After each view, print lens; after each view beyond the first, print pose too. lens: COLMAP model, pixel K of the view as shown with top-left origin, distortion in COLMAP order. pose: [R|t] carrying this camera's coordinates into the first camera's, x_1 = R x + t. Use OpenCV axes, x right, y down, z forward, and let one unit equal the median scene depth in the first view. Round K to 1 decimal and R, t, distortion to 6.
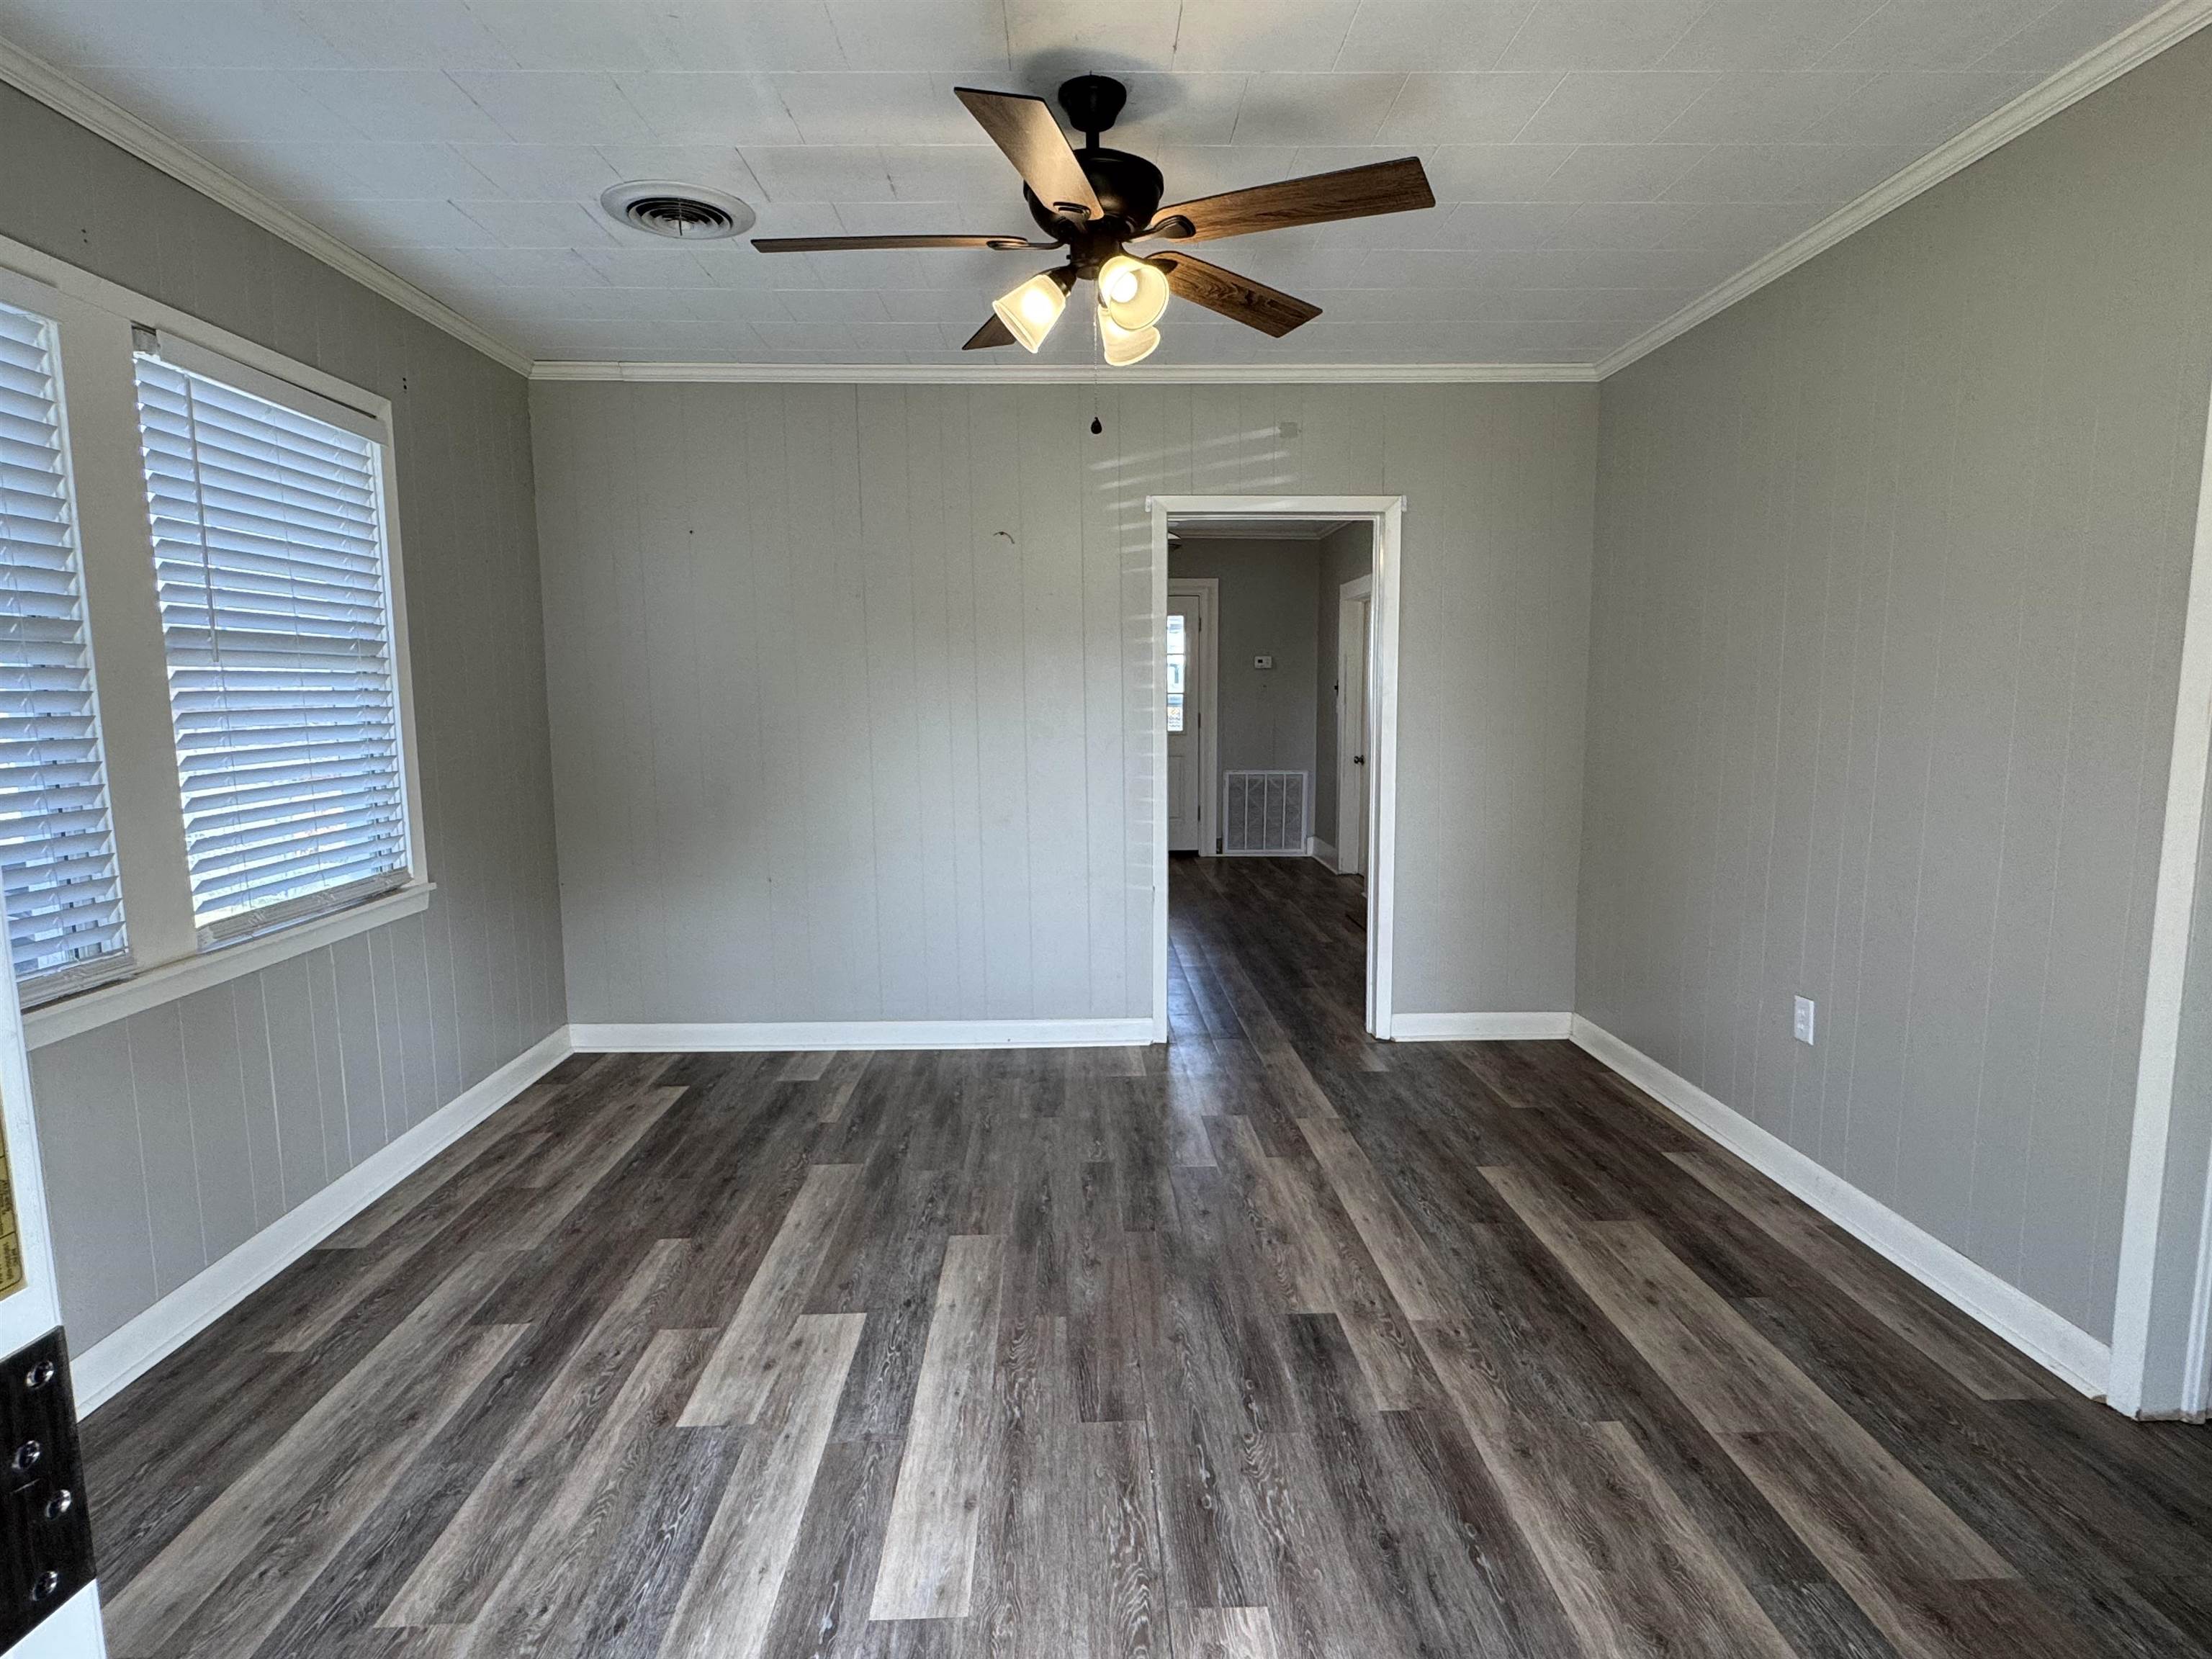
lens RADIAL K [[1178.0, 0, 1089.5], [0, 1178.0, 826.8], [0, 0, 1]] dist [-0.004234, 0.002615]
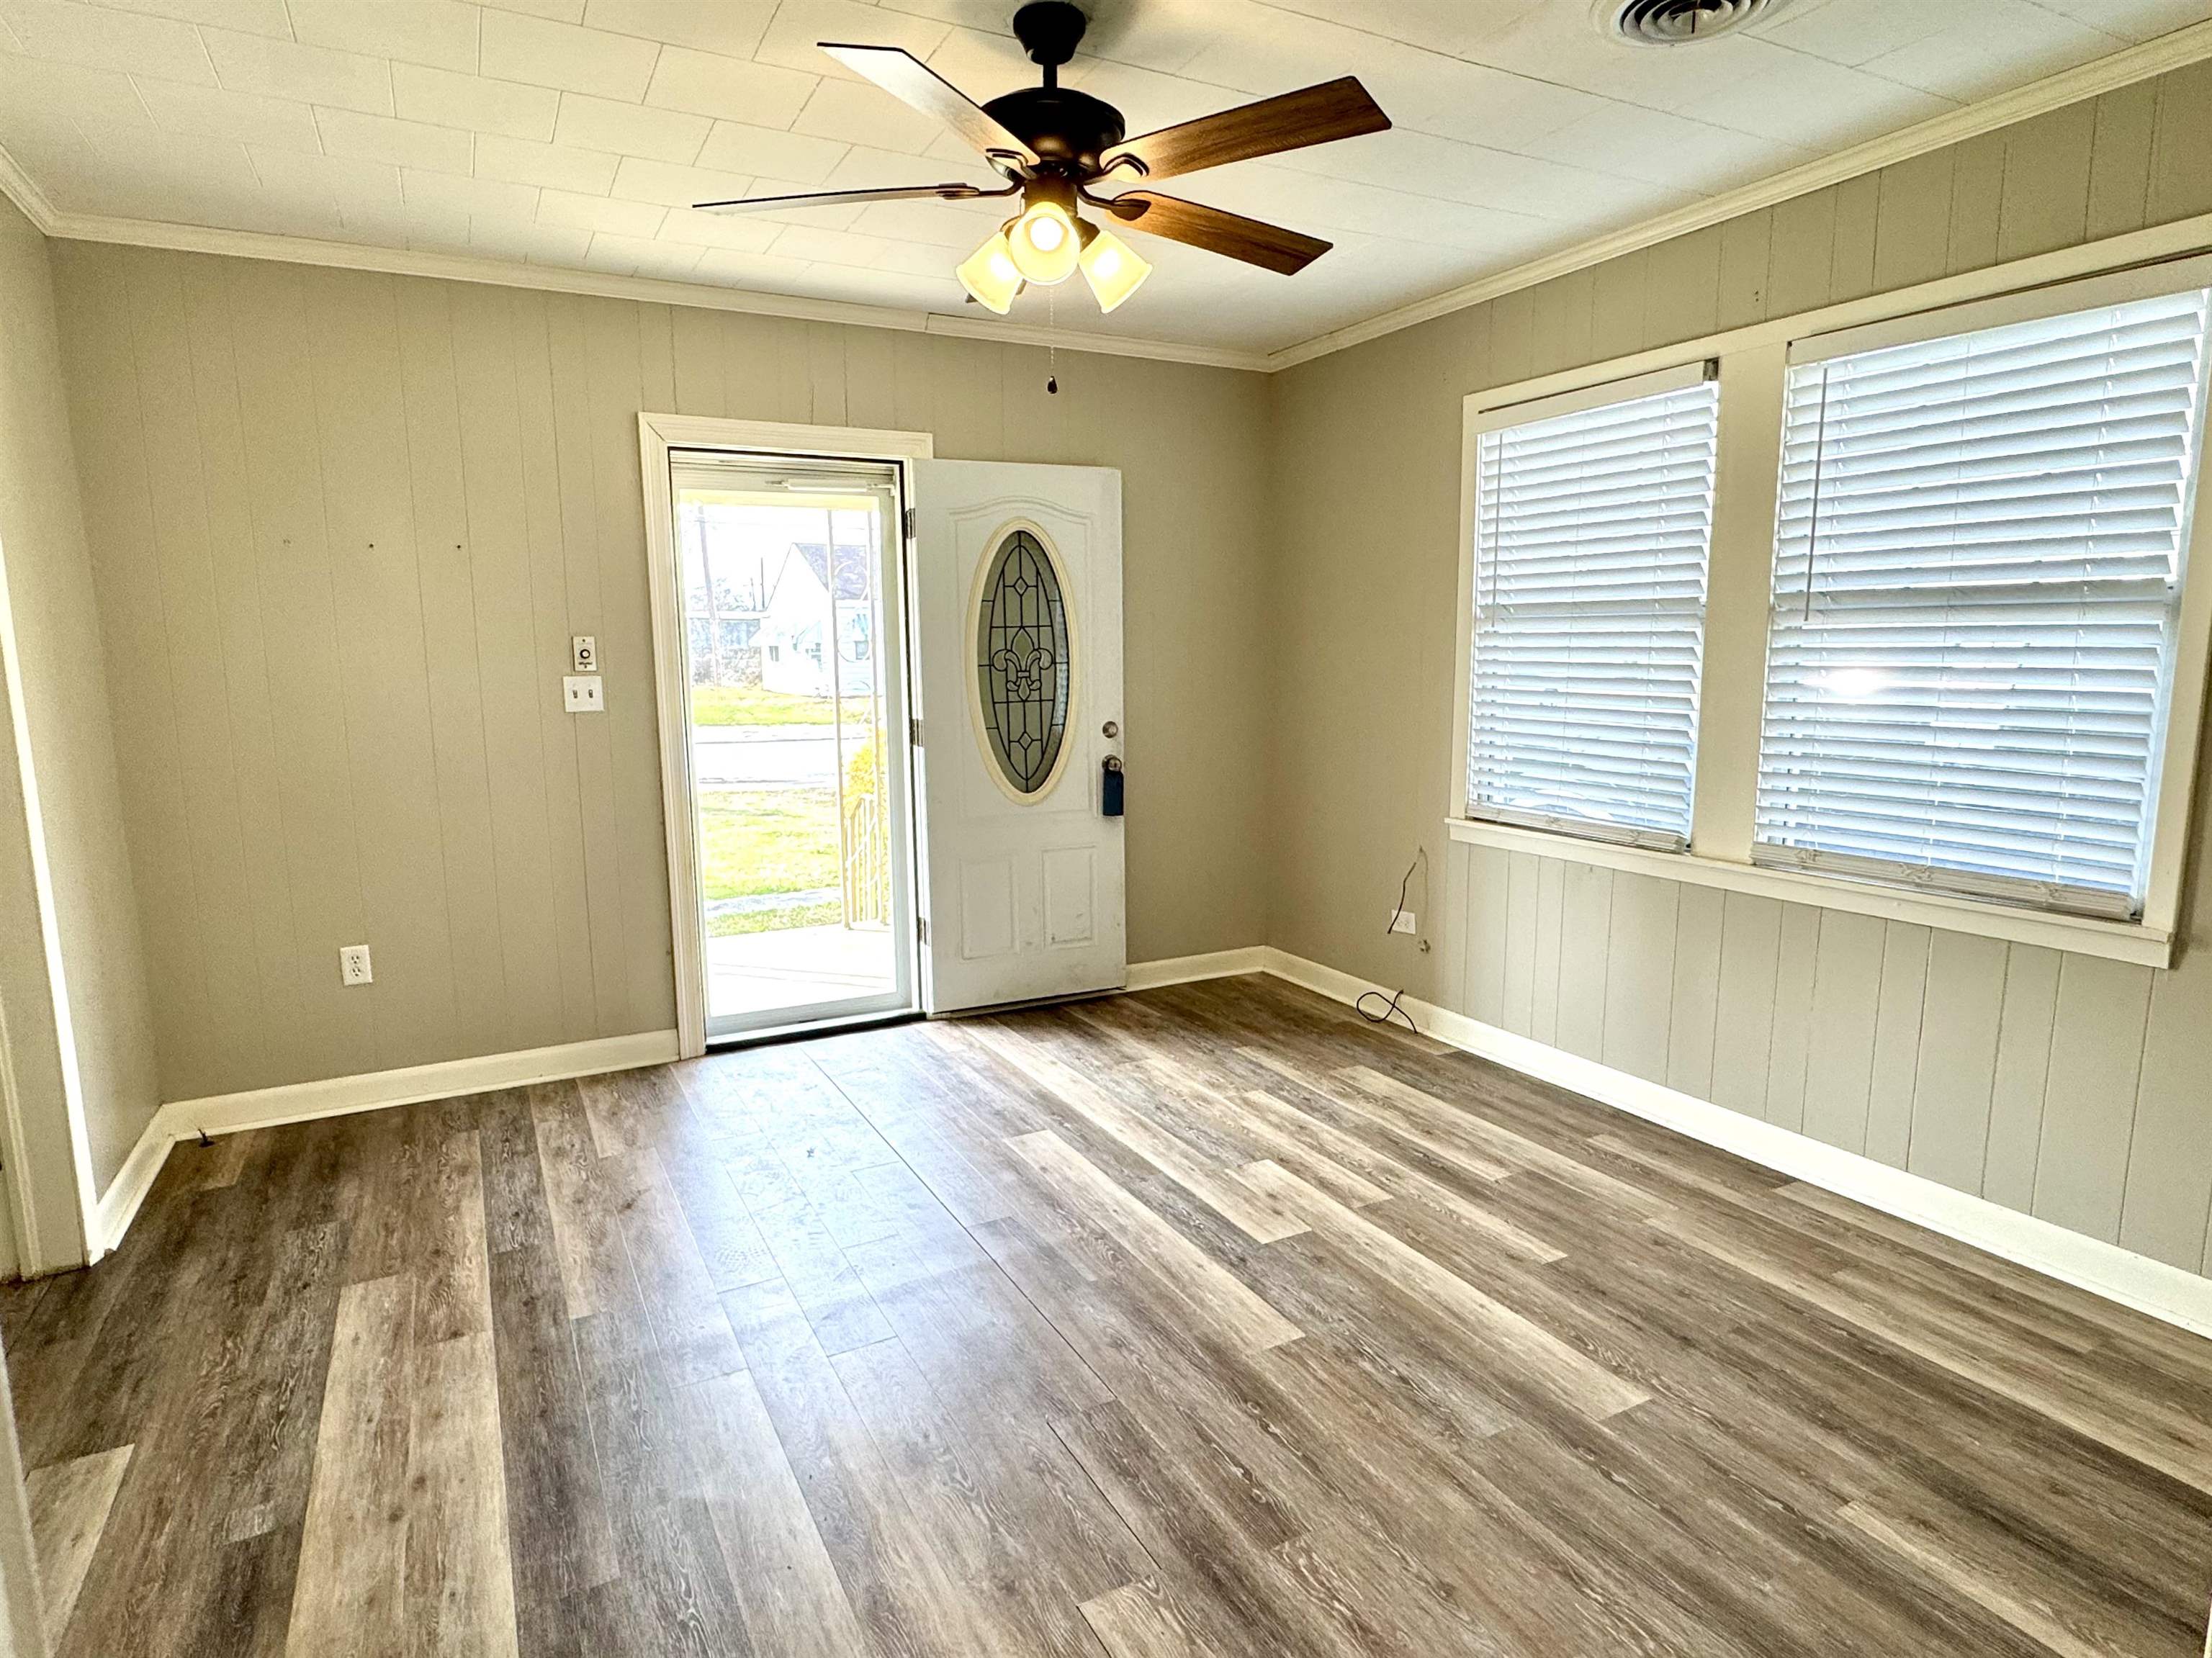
lens RADIAL K [[1208.7, 0, 1106.3], [0, 1208.7, 827.2], [0, 0, 1]] dist [-0.001865, -0.000478]
pose [[-0.890171, 0.087276, -0.447189, 0.399611], [-0.034498, 0.965755, 0.257153, -0.232272], [0.454318, 0.244337, -0.856676, 1.800863]]
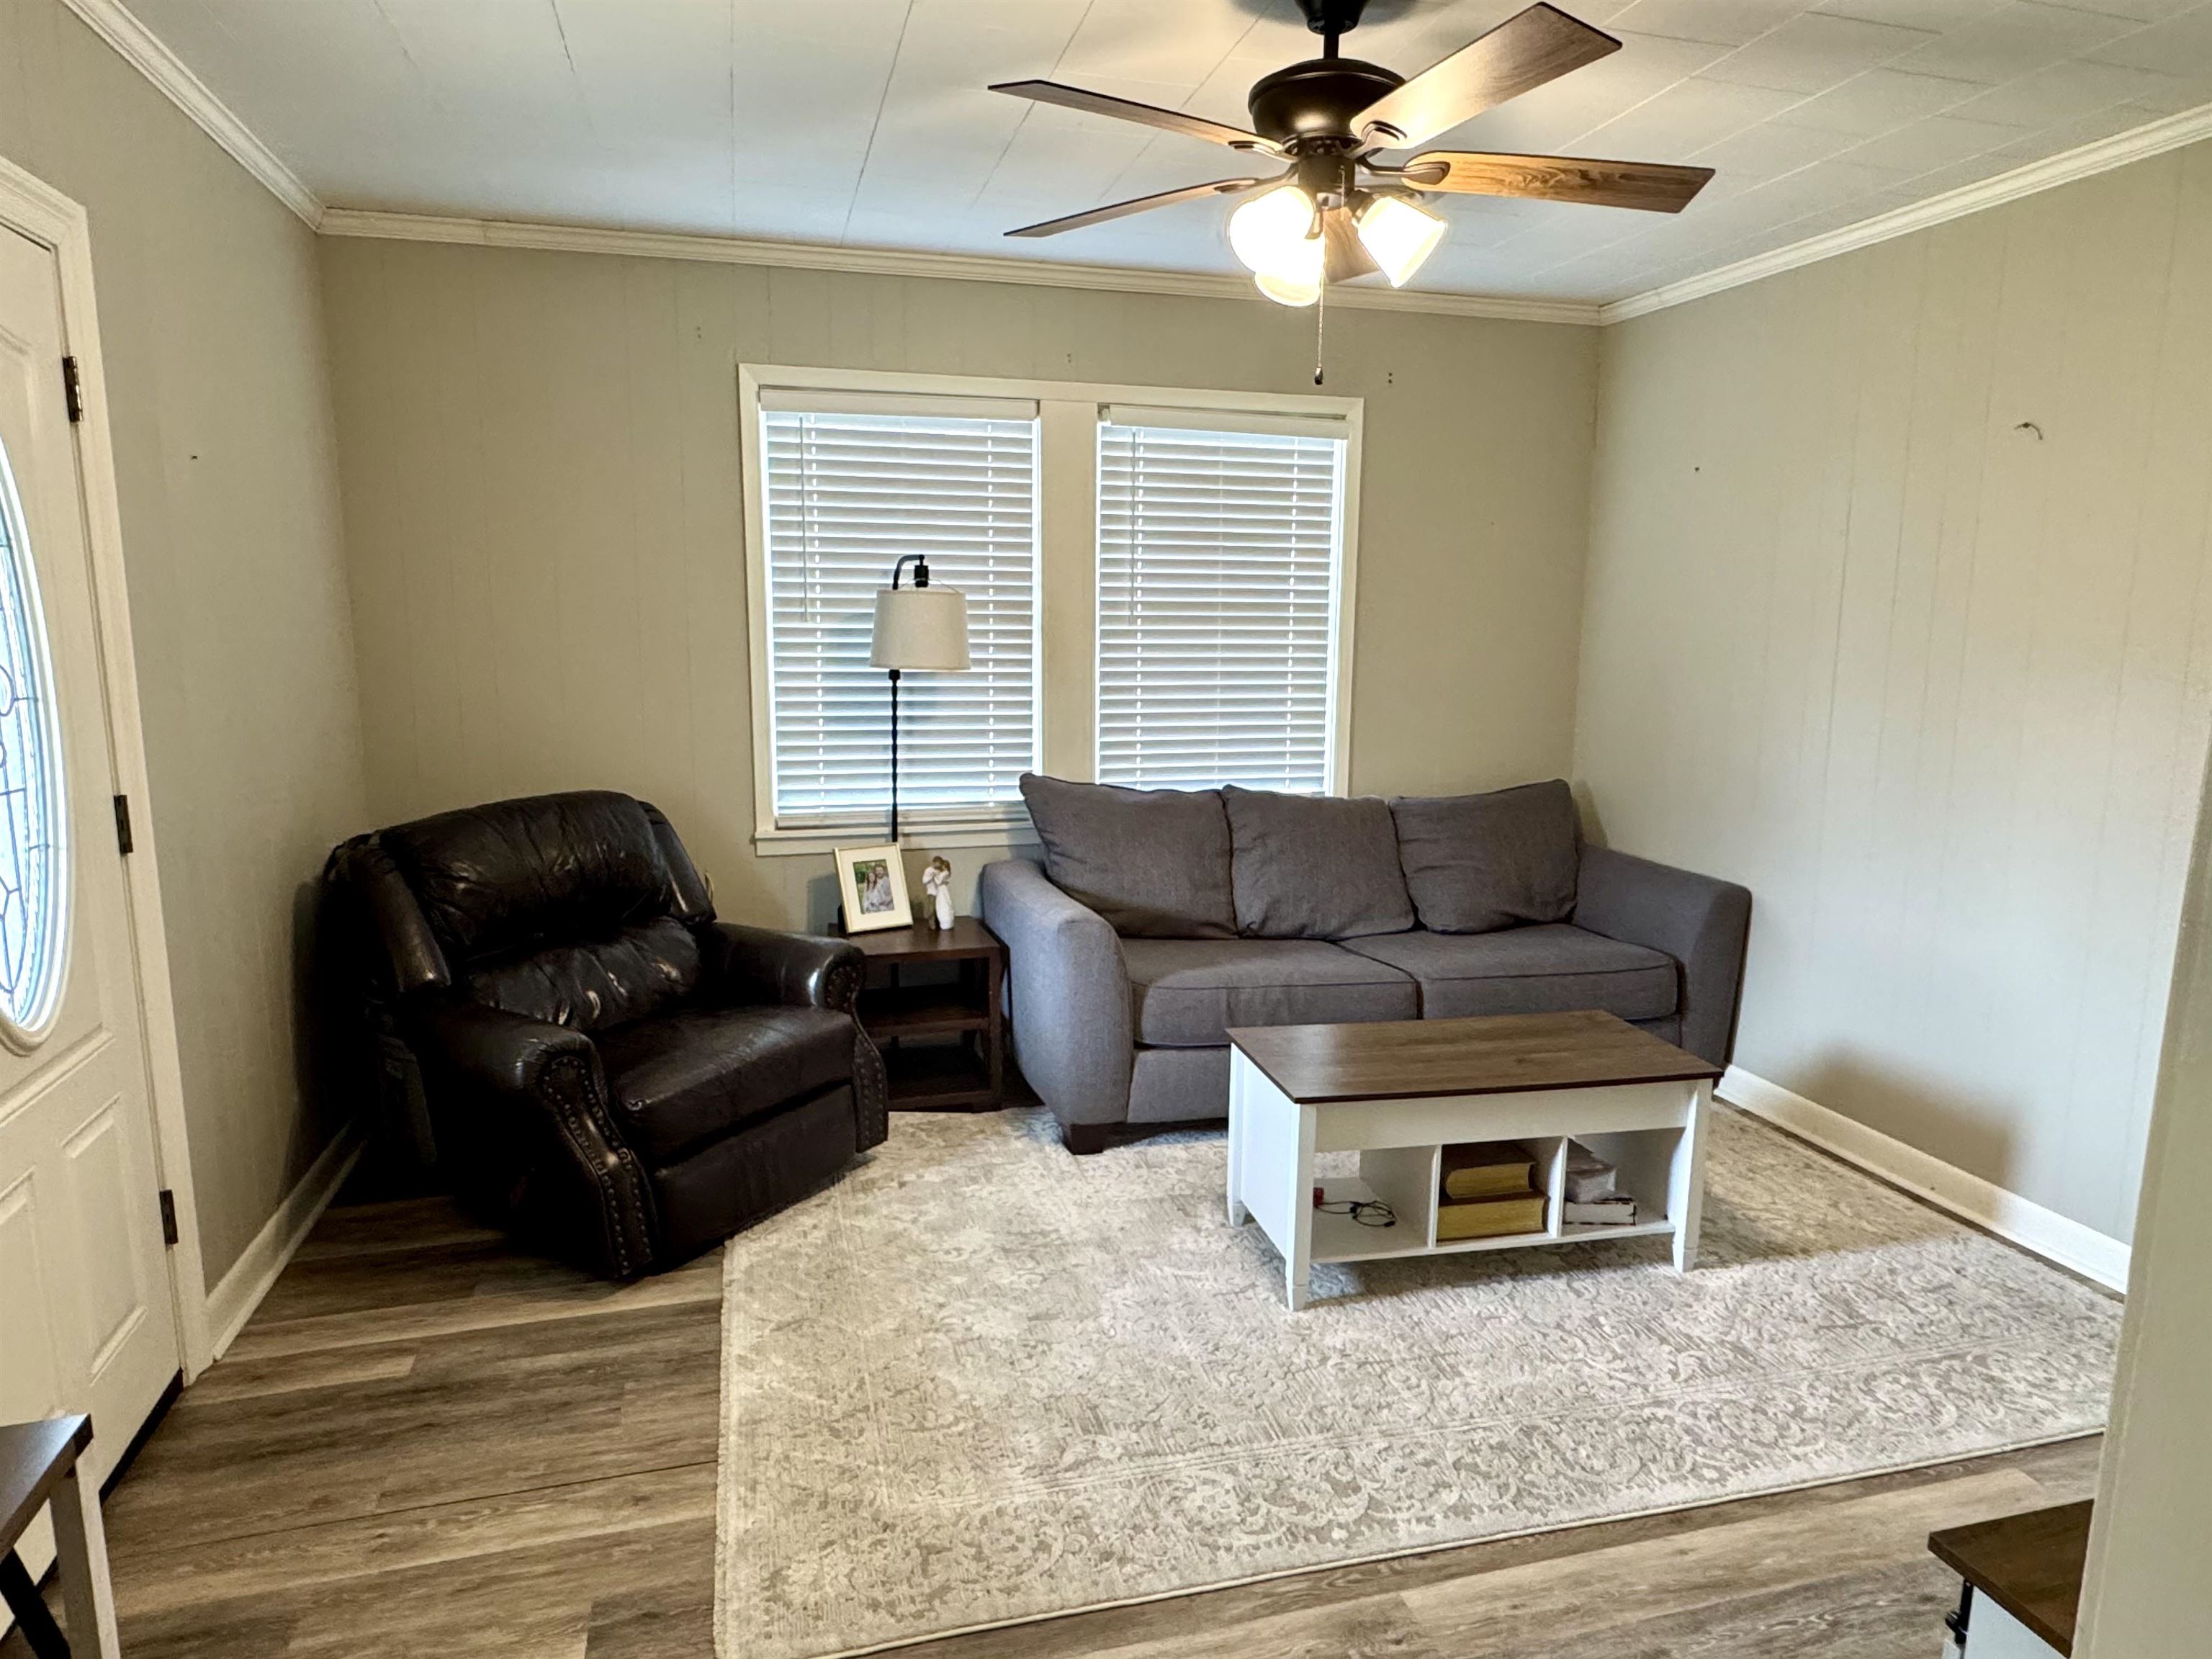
lens RADIAL K [[1320.2, 0, 1082.4], [0, 1320.2, 832.6], [0, 0, 1]] dist [-0.003359, 0.001415]
pose [[0.234275, 0.170248, -0.957147, 0.896497], [-0.122804, 0.981843, 0.144583, -0.119958], [0.964383, 0.083669, 0.250928, 0.570601]]
